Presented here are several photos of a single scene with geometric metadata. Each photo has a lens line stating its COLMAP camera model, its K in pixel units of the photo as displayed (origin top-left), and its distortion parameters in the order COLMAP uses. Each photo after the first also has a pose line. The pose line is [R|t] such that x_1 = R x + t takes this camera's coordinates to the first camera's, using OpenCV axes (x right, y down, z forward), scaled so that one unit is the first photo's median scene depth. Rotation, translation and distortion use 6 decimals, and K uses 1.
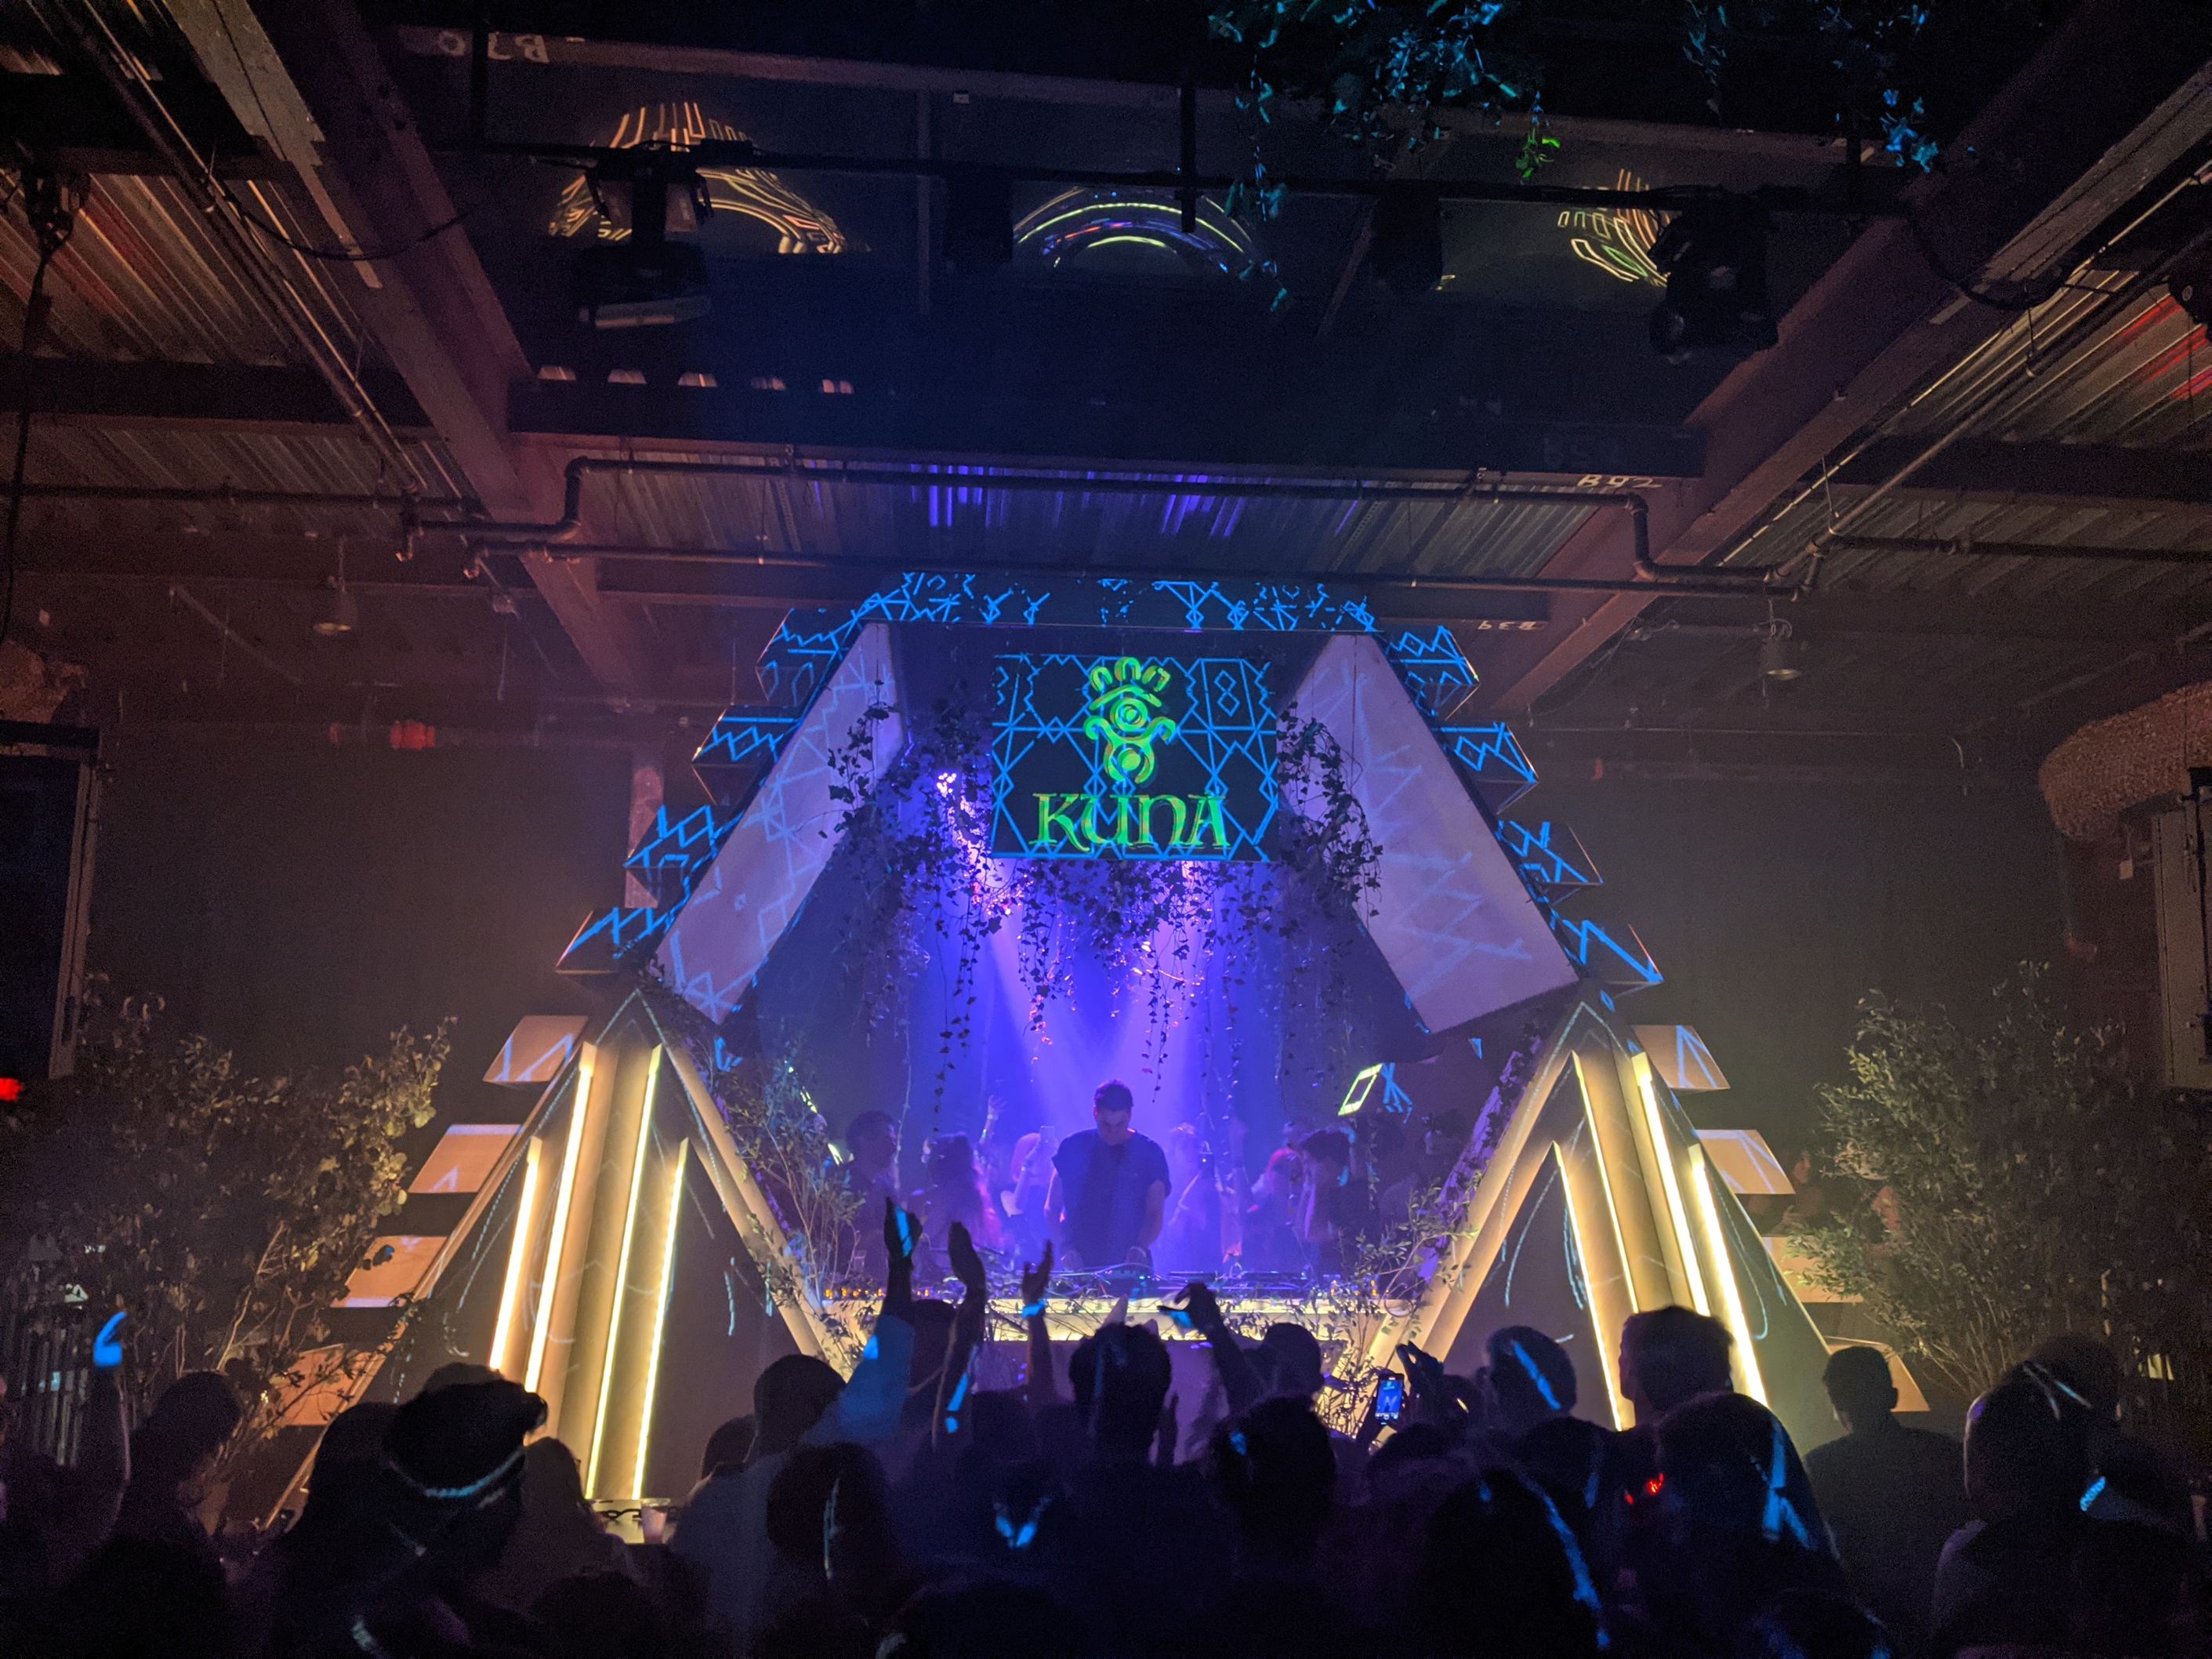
lens RADIAL K [[1818.1, 0, 1106.0], [0, 1818.1, 829.5], [0, 0, 1]] dist [0.001866, 0.000612]
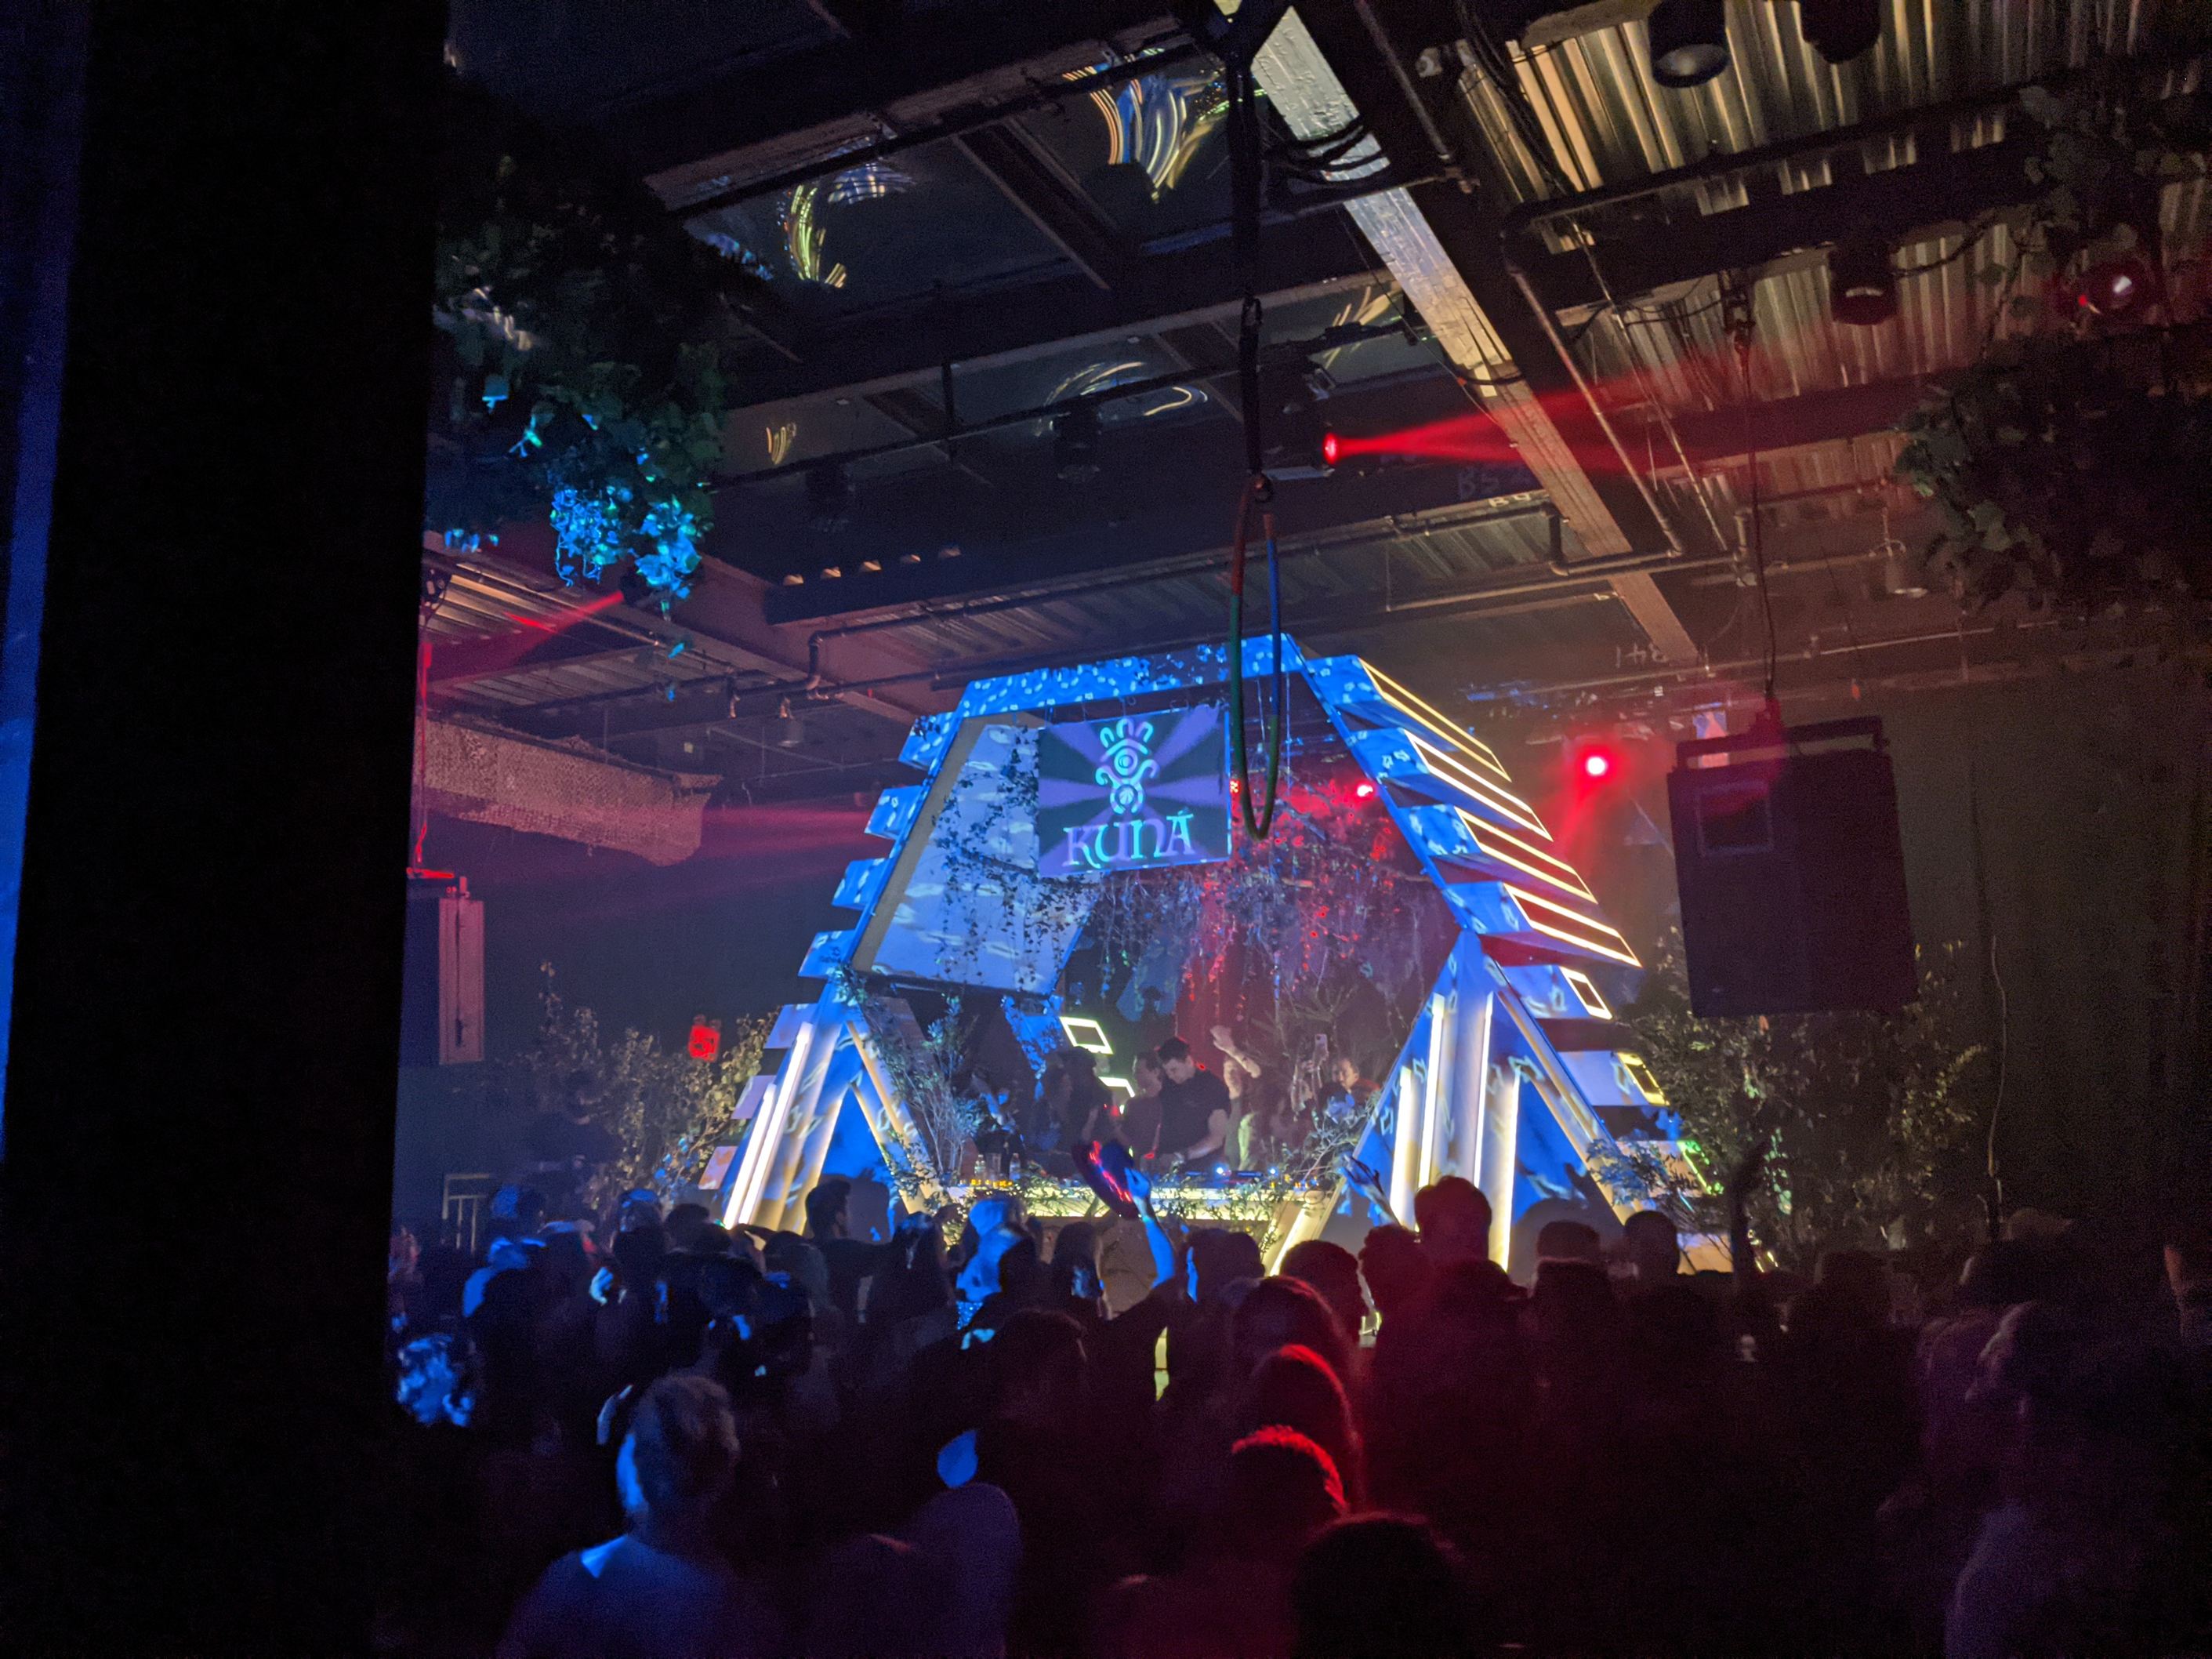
lens RADIAL K [[1818.1, 0, 1106.0], [0, 1818.1, 829.5], [0, 0, 1]] dist [0.001866, 0.000612]
pose [[0.850616, -0.108144, -0.514545, 0.689668], [0.128979, 0.991636, 0.004804, -0.021737], [0.509722, -0.070452, 0.857450, -0.166450]]
